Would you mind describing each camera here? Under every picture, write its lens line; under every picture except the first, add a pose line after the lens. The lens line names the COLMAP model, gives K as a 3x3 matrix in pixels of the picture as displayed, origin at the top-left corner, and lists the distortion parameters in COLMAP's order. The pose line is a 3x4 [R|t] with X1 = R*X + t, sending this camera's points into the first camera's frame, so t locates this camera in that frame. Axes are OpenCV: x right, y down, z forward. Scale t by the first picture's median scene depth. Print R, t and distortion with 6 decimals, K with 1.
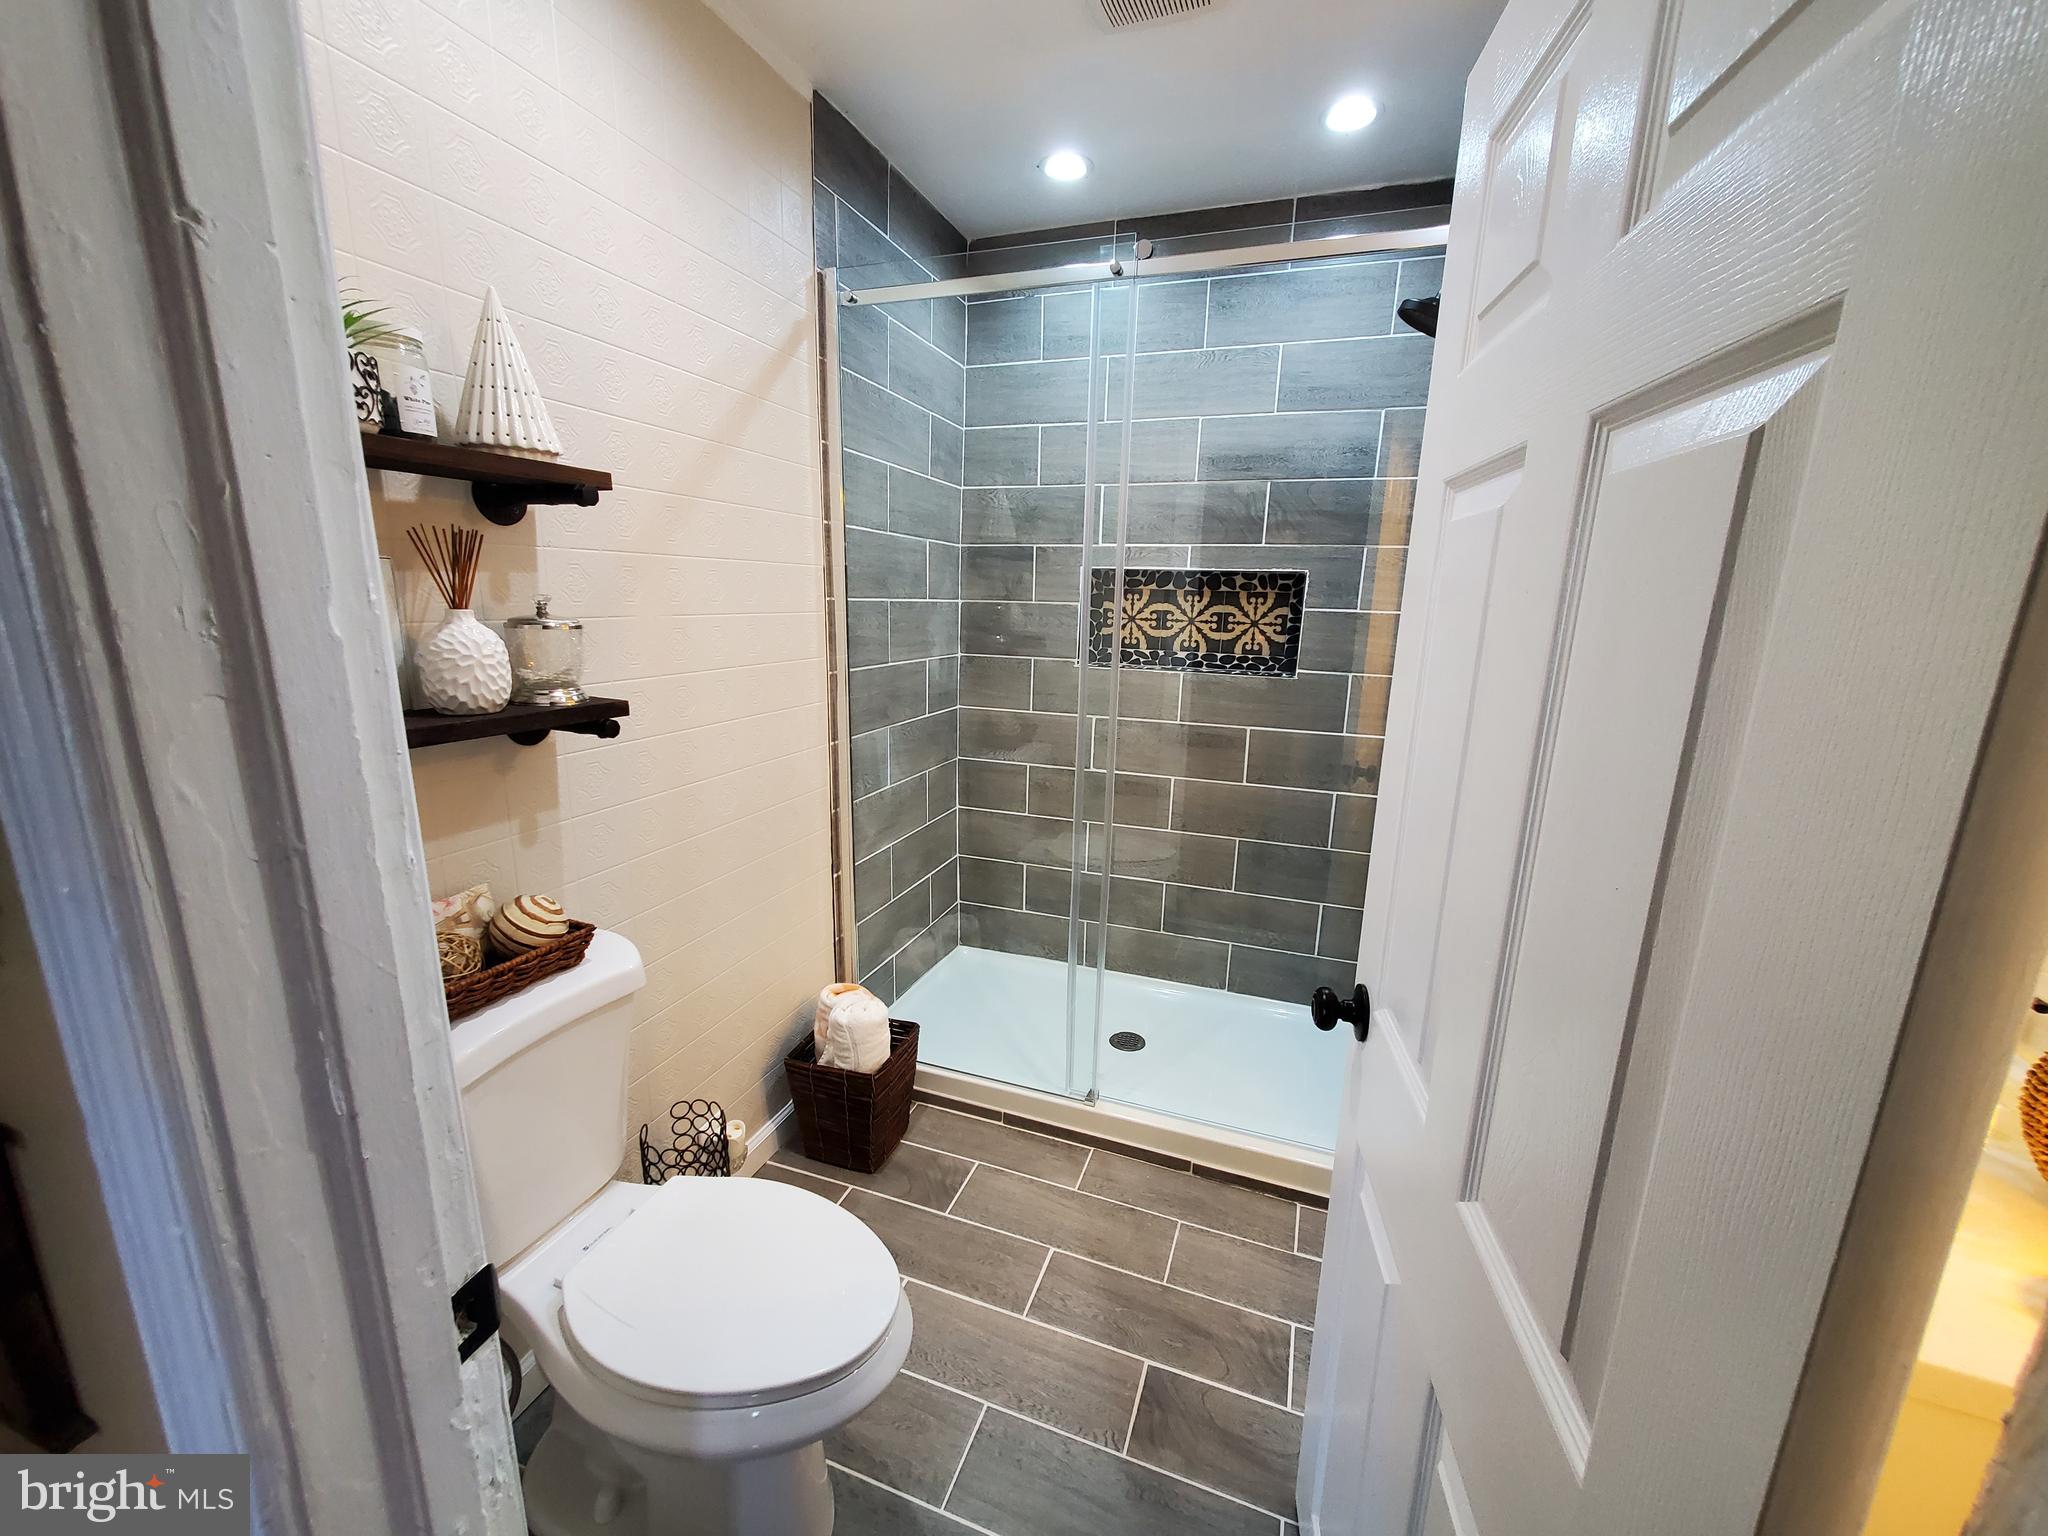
lens RADIAL K [[812.5, 0, 1025.7], [0, 812.5, 774.9], [0, 0, 1]] dist [0.007355, -0.002978]
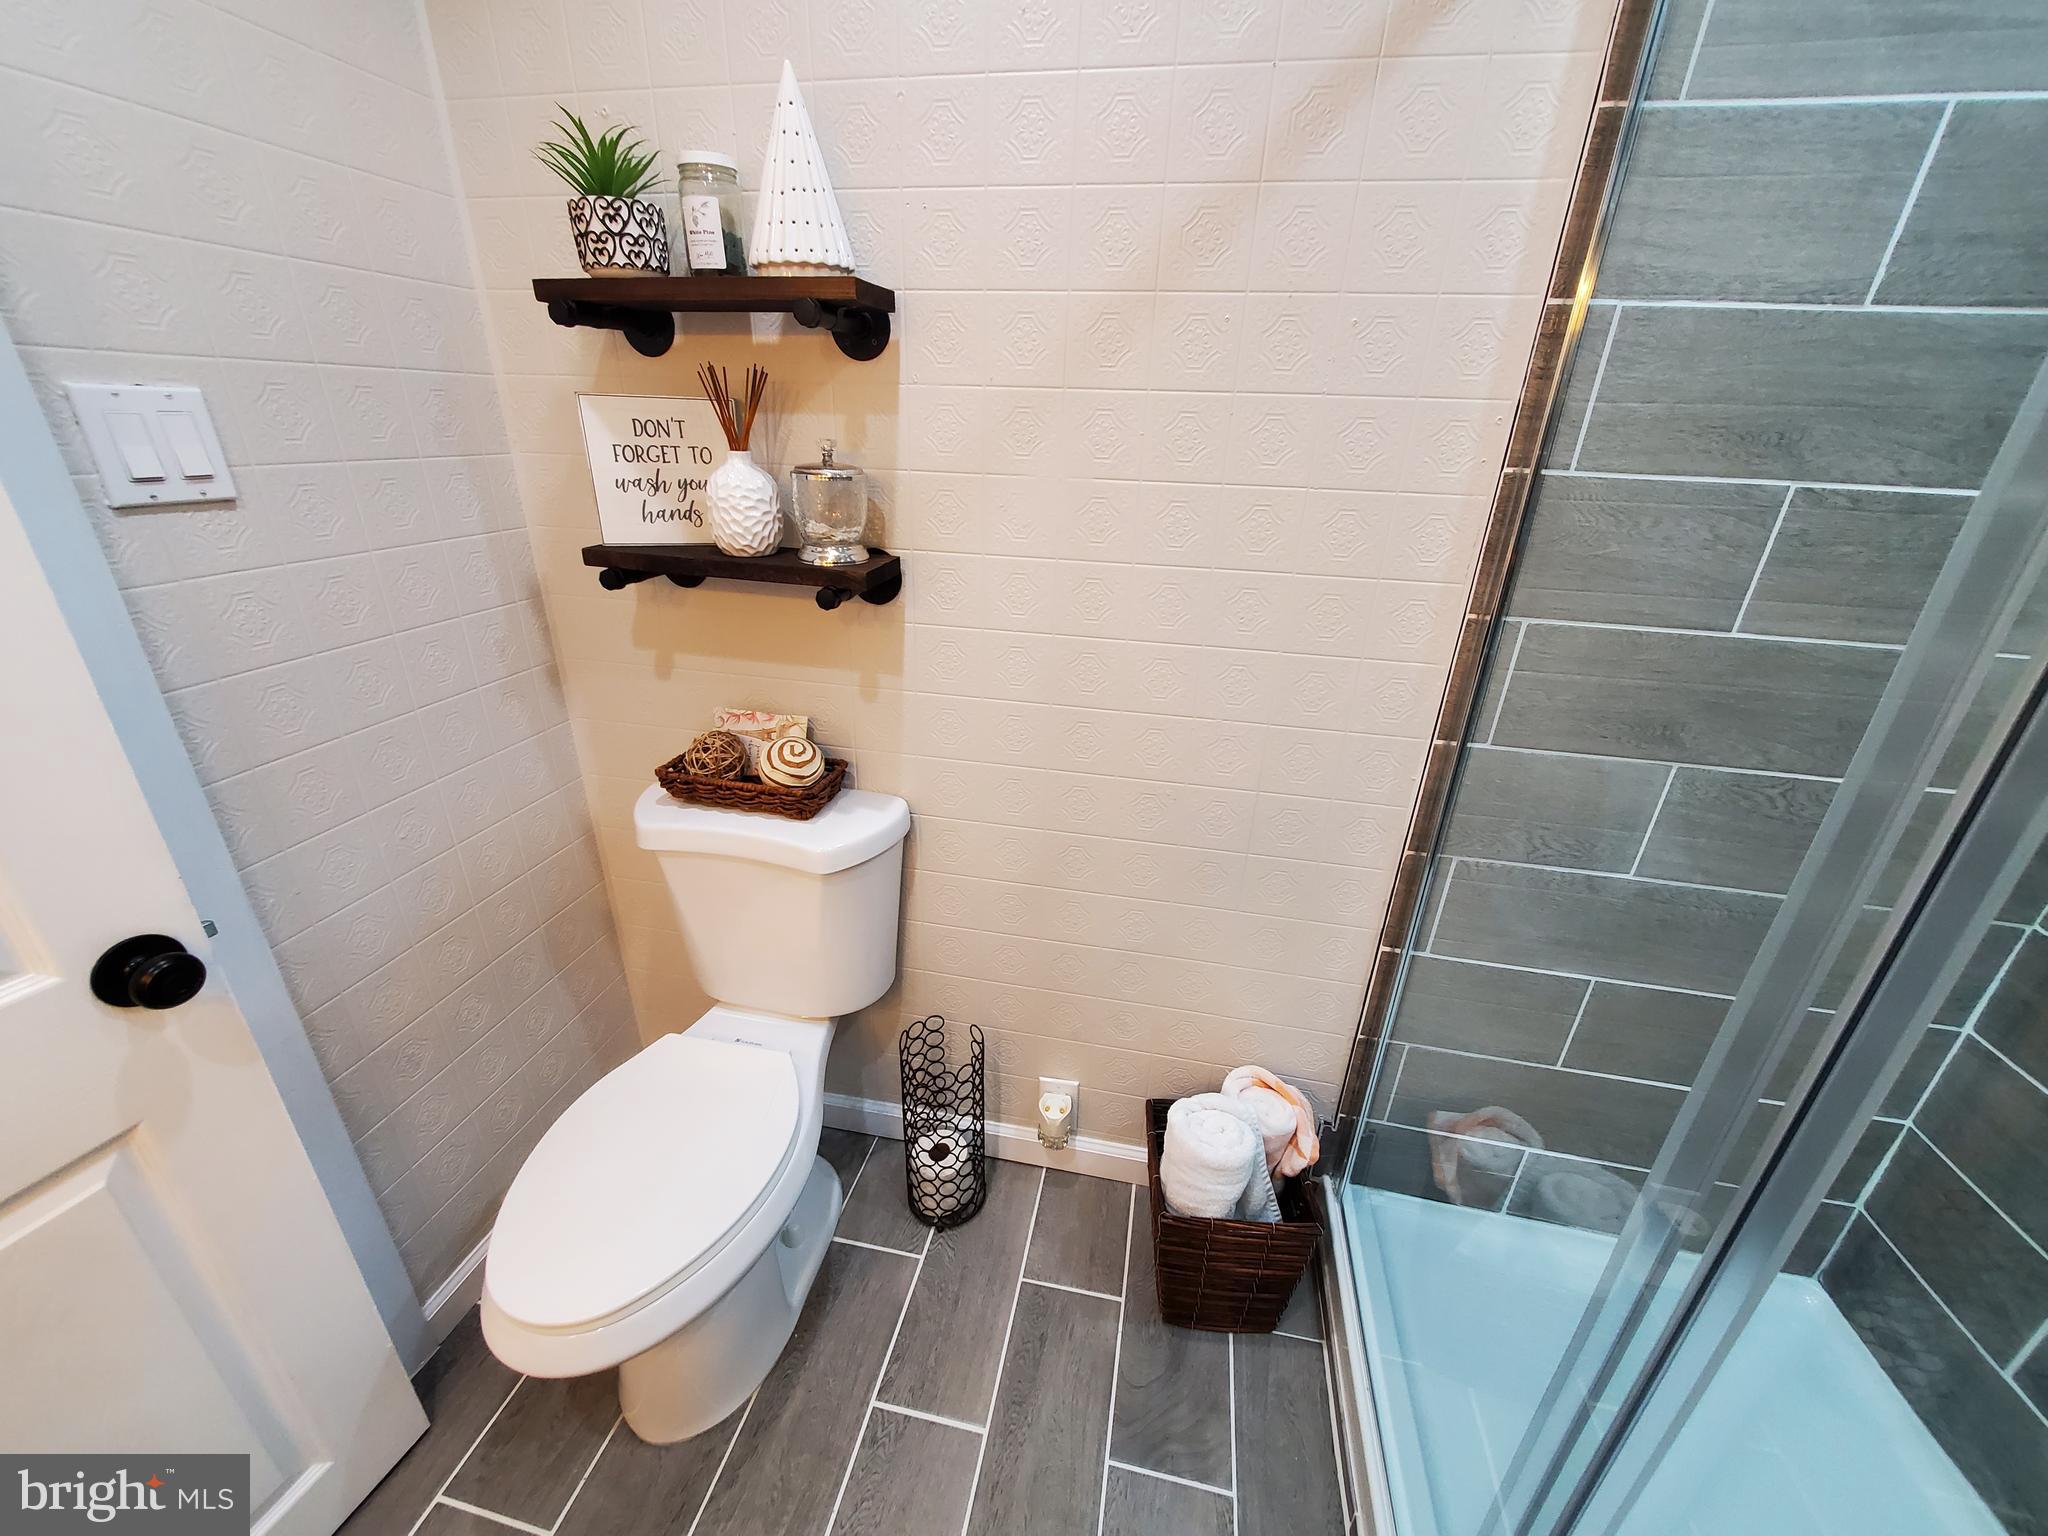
lens RADIAL K [[812.5, 0, 1021.6], [0, 812.5, 778.1], [0, 0, 1]] dist [0.007355, -0.002978]
pose [[0.137693, 0.385148, -0.912525, 0.206199], [-0.241877, 0.906482, 0.346100, -0.120497], [0.960487, 0.173063, 0.217975, 0.523590]]
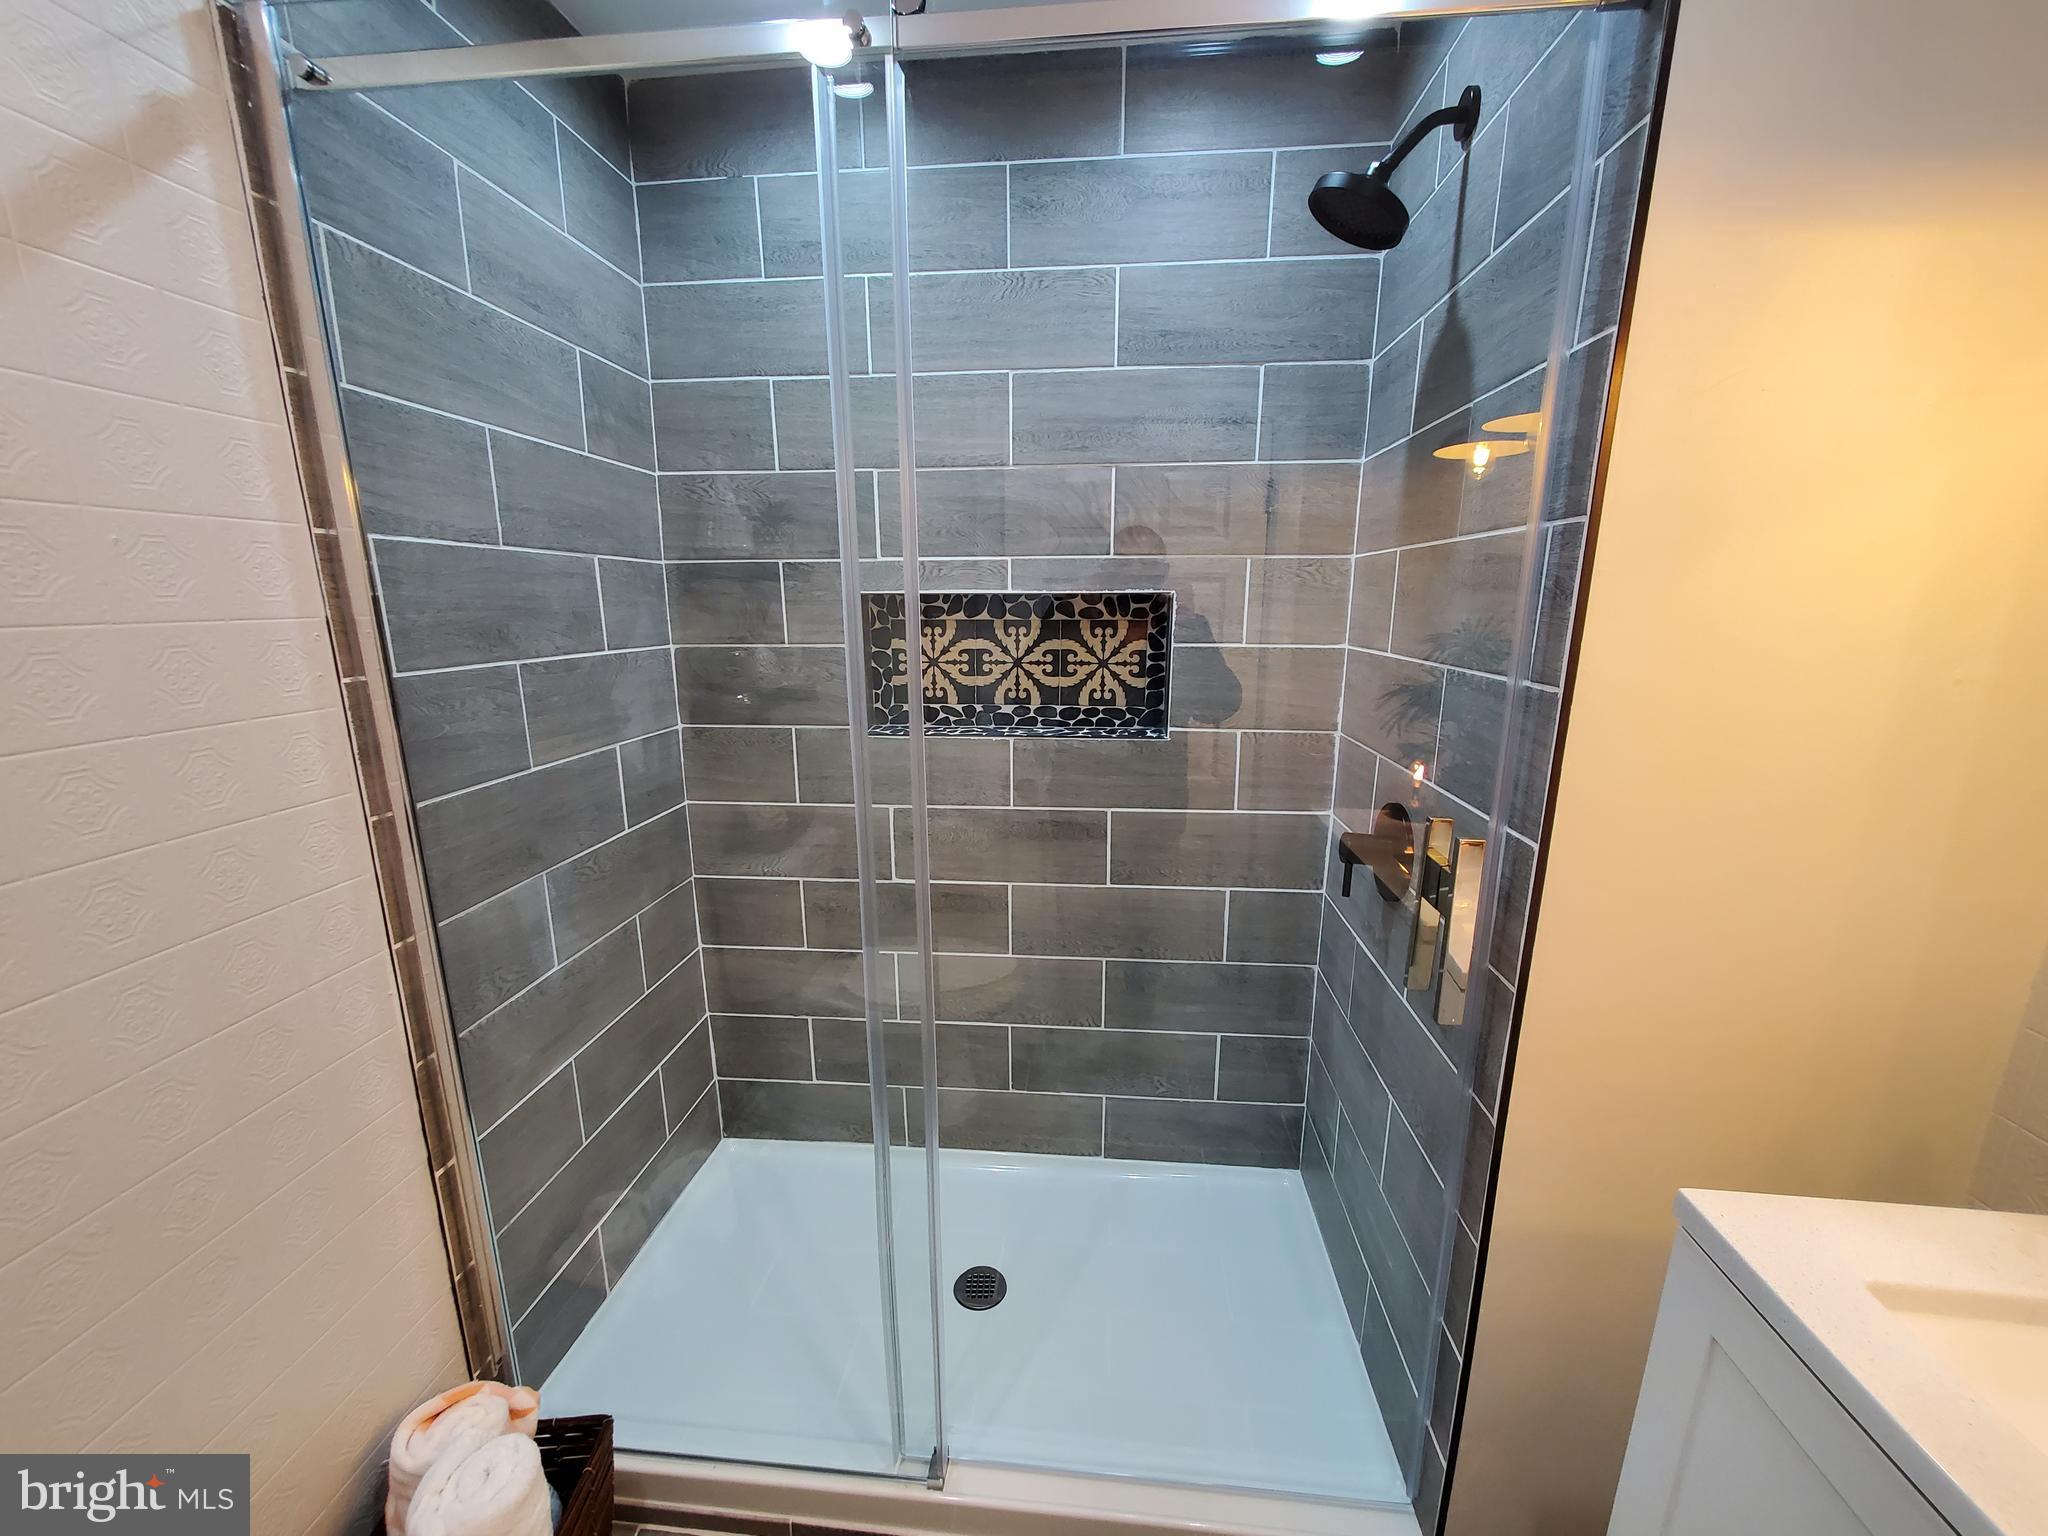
lens RADIAL K [[812.5, 0, 1033.9], [0, 812.5, 777.1], [0, 0, 1]] dist [0.007355, -0.002978]
pose [[0.966732, -0.083319, 0.241843, 0.039023], [0.082239, 0.996506, 0.014574, -0.105338], [-0.242212, 0.005799, 0.970206, 0.325495]]
